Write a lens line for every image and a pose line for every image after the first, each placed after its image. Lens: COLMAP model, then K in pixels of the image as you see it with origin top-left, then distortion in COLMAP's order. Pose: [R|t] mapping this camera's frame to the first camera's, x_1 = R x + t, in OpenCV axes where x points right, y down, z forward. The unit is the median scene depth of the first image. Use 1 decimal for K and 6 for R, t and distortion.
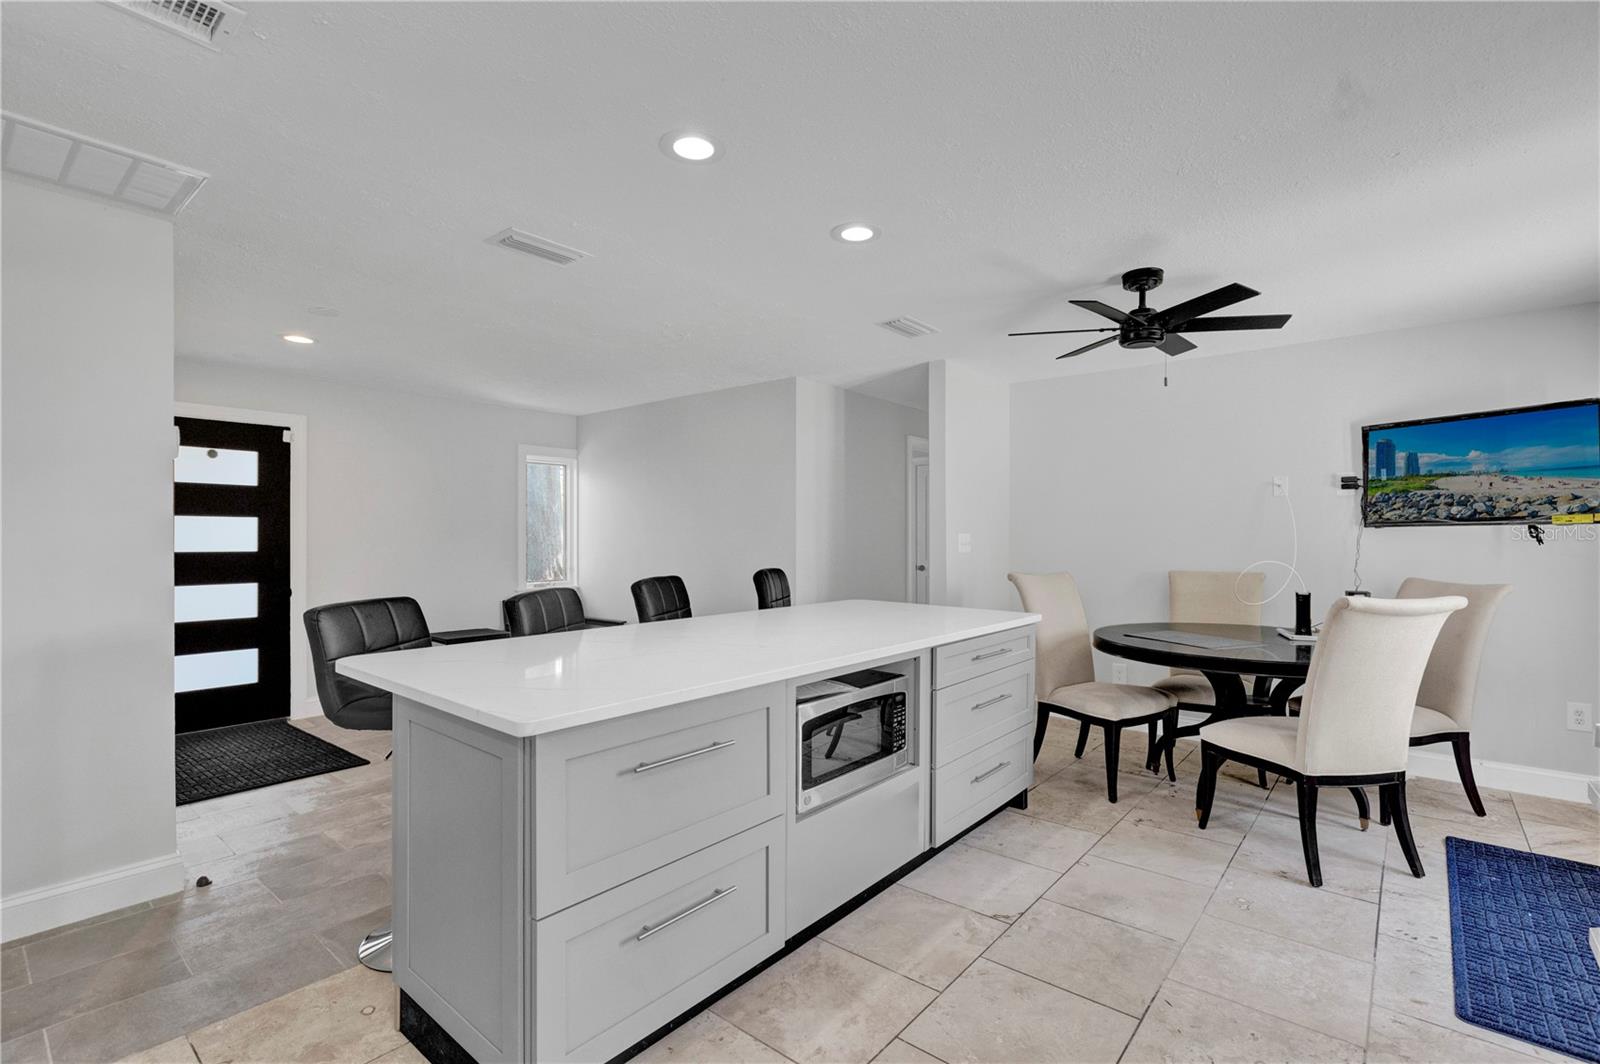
lens RADIAL K [[735.7, 0, 799.6], [0, 735.7, 541.3], [0, 0, 1]] dist [-0.008630, 0.002948]
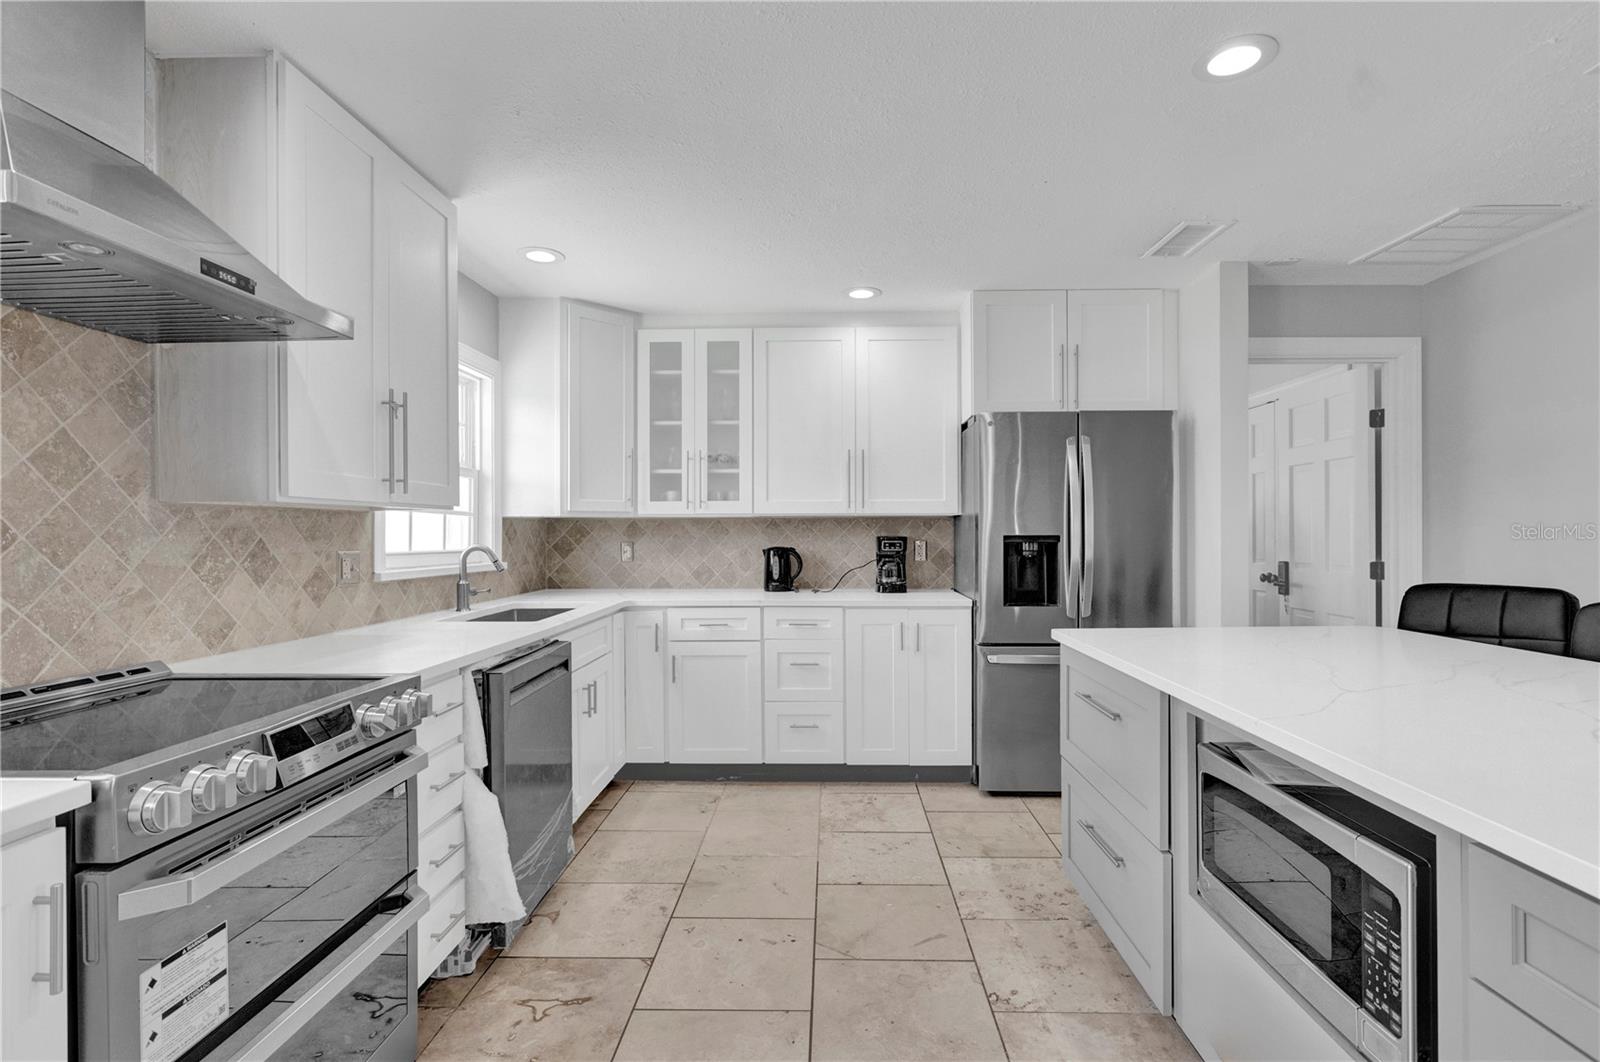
lens RADIAL K [[735.7, 0, 809.3], [0, 735.7, 529.7], [0, 0, 1]] dist [-0.008630, 0.002948]
pose [[-0.765424, -0.000331, -0.643527, 0.472226], [0.000192, 1.000000, -0.000744, 0.005727], [0.643527, -0.000693, -0.765423, 0.810932]]
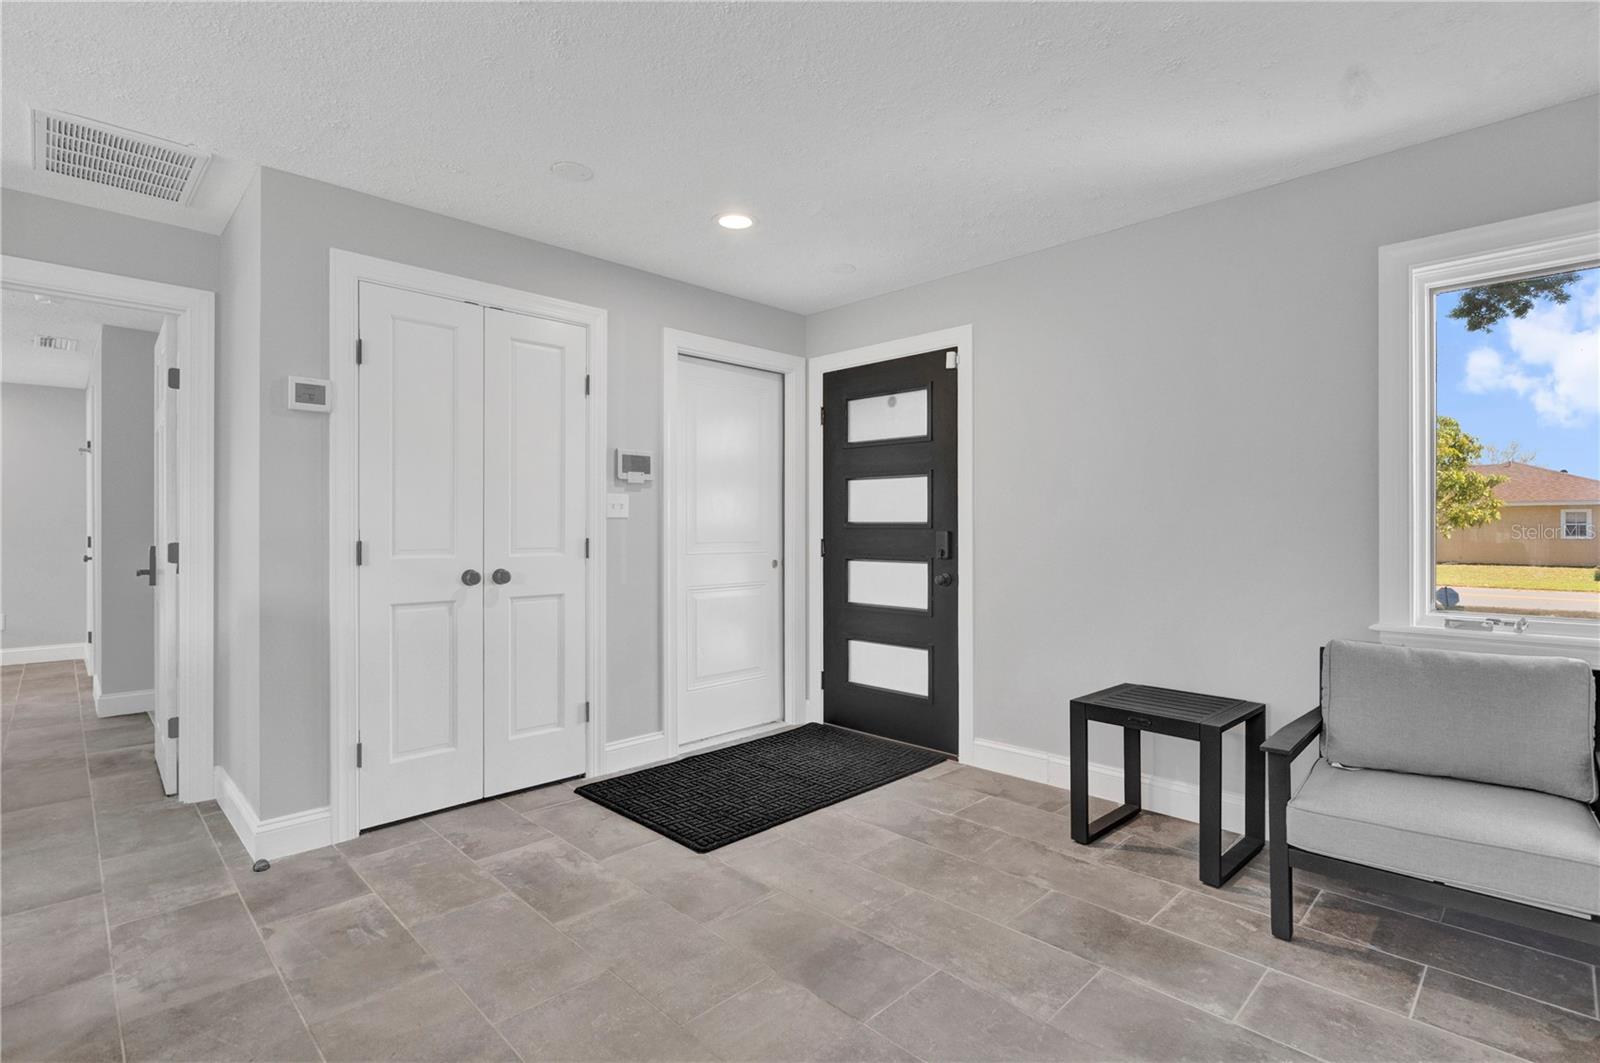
lens RADIAL K [[735.7, 0, 787.6], [0, 735.7, 522.0], [0, 0, 1]] dist [-0.008630, 0.002948]
pose [[-0.076530, -0.009051, -0.997026, 0.039819], [-0.000574, 0.999959, -0.009033, 0.031759], [0.997067, -0.000119, -0.076532, 1.353718]]
